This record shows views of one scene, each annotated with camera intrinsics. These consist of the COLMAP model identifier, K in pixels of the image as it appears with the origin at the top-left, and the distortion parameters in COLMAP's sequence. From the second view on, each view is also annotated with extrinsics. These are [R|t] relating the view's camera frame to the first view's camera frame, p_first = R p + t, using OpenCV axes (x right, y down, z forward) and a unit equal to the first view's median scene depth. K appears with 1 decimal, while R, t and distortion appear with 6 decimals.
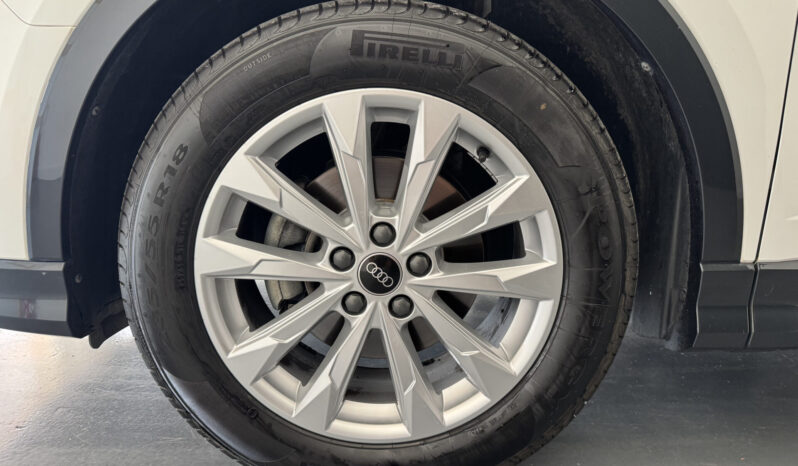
lens RADIAL K [[569.0, 0, 405.5], [0, 569.0, 233.8], [0, 0, 1]] dist [0.057397, -0.106015]
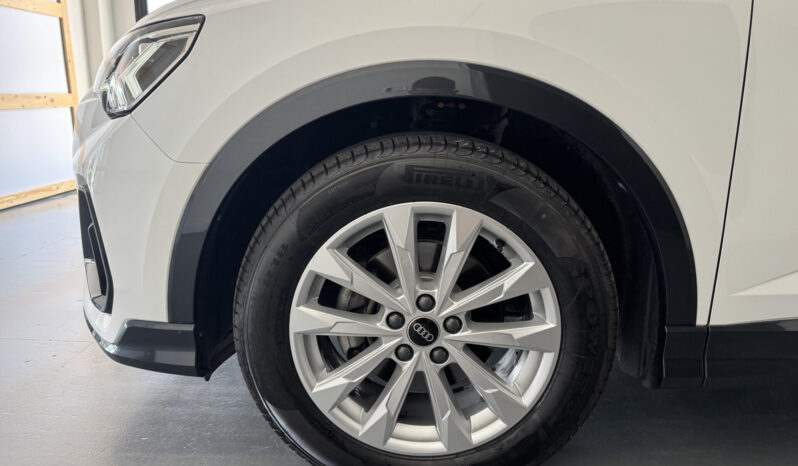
lens RADIAL K [[569.0, 0, 401.7], [0, 569.0, 227.1], [0, 0, 1]] dist [0.057397, -0.106015]
pose [[0.999107, -0.004931, -0.041971, -0.039393], [0.005475, 0.999902, 0.012848, -0.197424], [0.041904, -0.013067, 0.999036, -0.350427]]
